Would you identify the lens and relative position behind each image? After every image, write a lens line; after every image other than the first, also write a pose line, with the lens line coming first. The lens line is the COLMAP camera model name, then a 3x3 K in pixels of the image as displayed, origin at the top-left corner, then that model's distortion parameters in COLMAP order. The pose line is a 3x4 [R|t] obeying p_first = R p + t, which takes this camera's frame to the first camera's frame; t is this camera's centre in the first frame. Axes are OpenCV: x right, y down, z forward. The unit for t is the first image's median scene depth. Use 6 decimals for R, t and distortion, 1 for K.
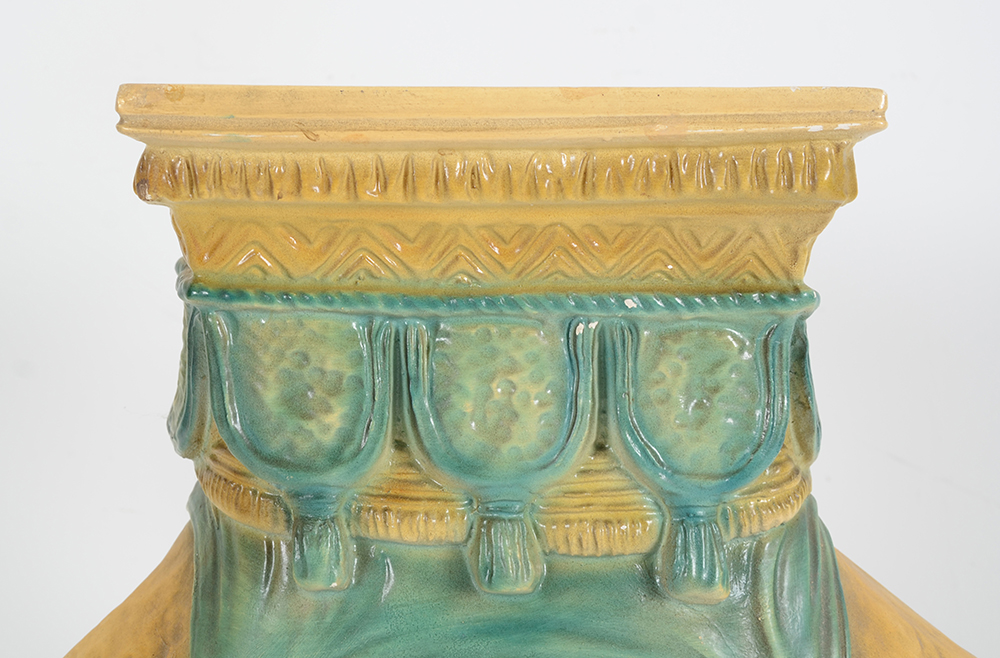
lens RADIAL K [[1797.2, 0, 433.5], [0, 1797.2, 260.3], [0, 0, 1]] dist [0.085218, 0.230411]
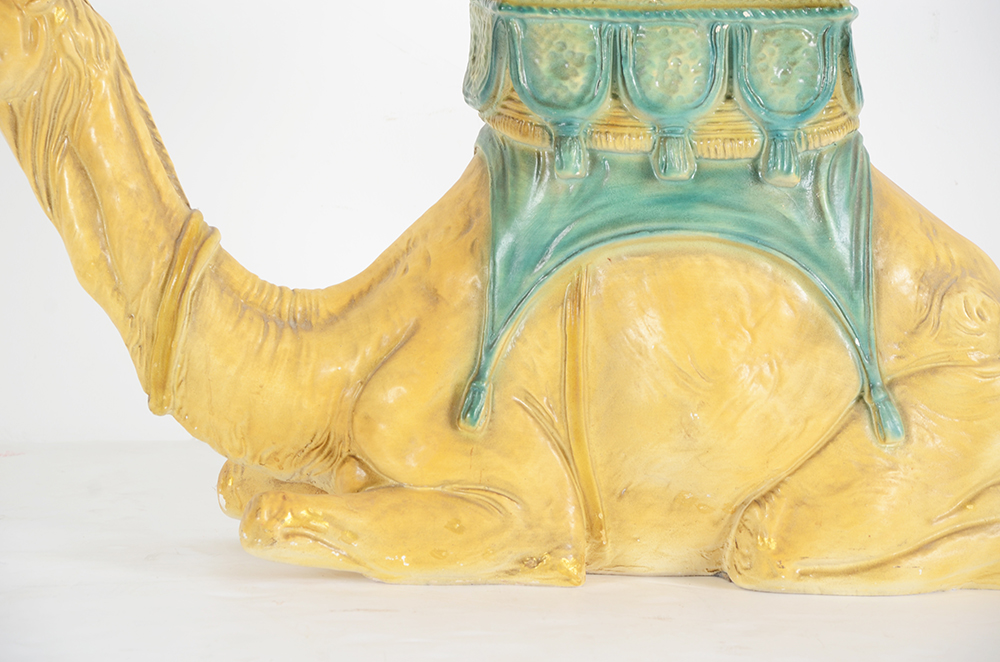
lens RADIAL K [[4339.2, 0, 500.0], [0, 4339.2, 331.0], [0, 0, 1]] dist [1.537441, 1.459625]
pose [[0.999940, 0.007001, 0.008370, -0.168537], [-0.007631, 0.996945, 0.077736, 0.000071], [-0.007801, -0.077795, 0.996939, -3.346698]]
